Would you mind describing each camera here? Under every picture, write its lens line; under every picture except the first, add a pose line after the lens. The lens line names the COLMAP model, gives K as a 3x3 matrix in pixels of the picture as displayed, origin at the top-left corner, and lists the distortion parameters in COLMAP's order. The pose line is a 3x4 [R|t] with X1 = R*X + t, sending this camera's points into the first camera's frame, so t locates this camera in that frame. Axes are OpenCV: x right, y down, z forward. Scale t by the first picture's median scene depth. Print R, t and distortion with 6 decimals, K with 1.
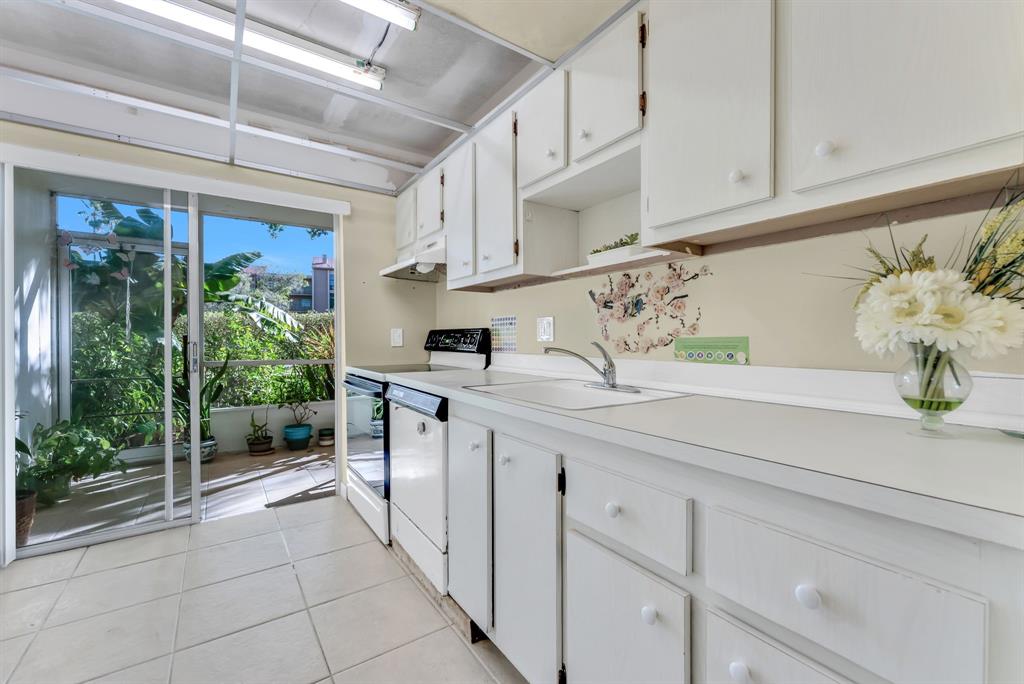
lens RADIAL K [[417.3, 0, 512.0], [0, 417.3, 342.0], [0, 0, 1]] dist [0.000673, 0.000106]
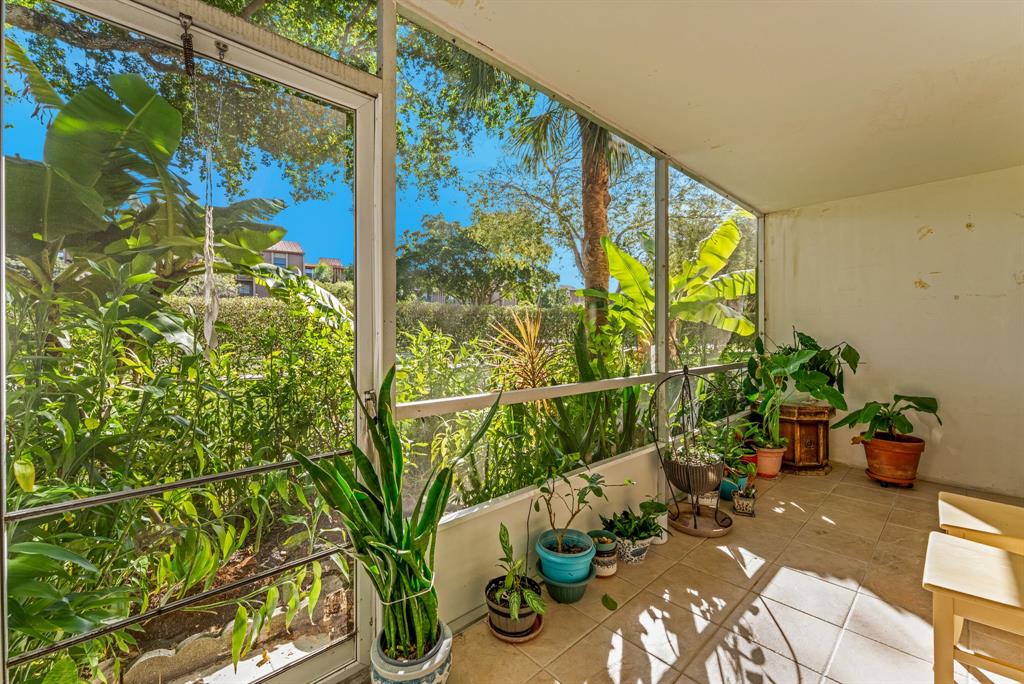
lens RADIAL K [[420.9, 0, 508.8], [0, 420.9, 328.0], [0, 0, 1]] dist [-0.000957, -0.000073]
pose [[0.990307, 0.004005, 0.138836, -0.733455], [-0.001544, 0.999840, -0.017834, -0.015341], [-0.138885, 0.017447, 0.990155, 0.660505]]
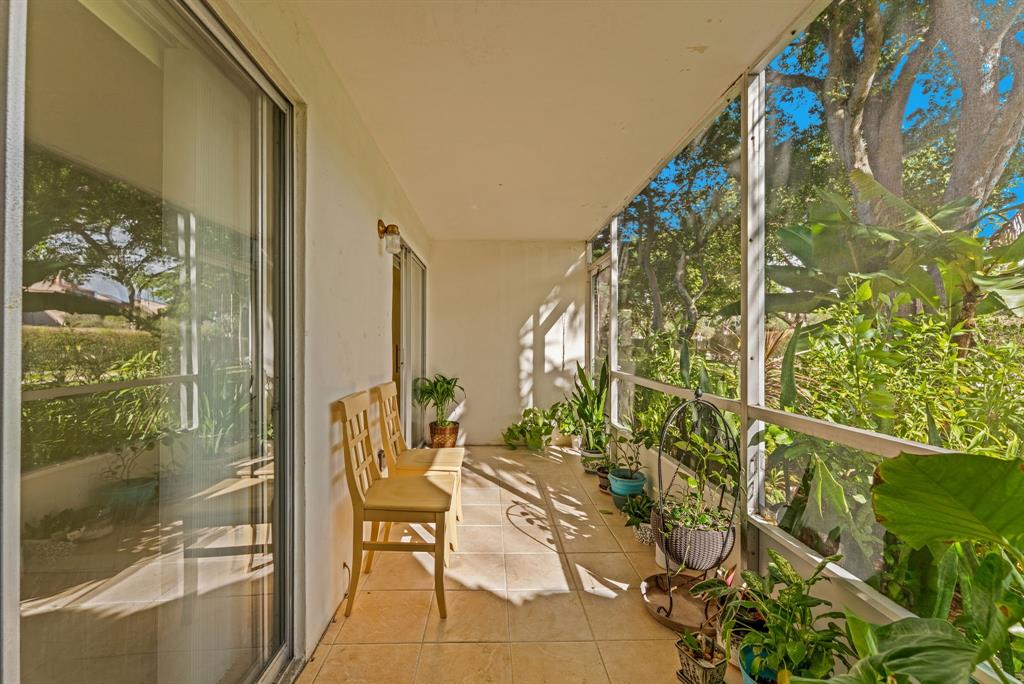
lens RADIAL K [[417.3, 0, 512.0], [0, 417.3, 342.0], [0, 0, 1]] dist [0.000673, 0.000106]
pose [[-0.526224, 0.000530, -0.850346, 0.215983], [-0.007234, 0.999961, 0.005100, -0.025563], [0.850315, 0.008835, -0.526200, 1.400281]]
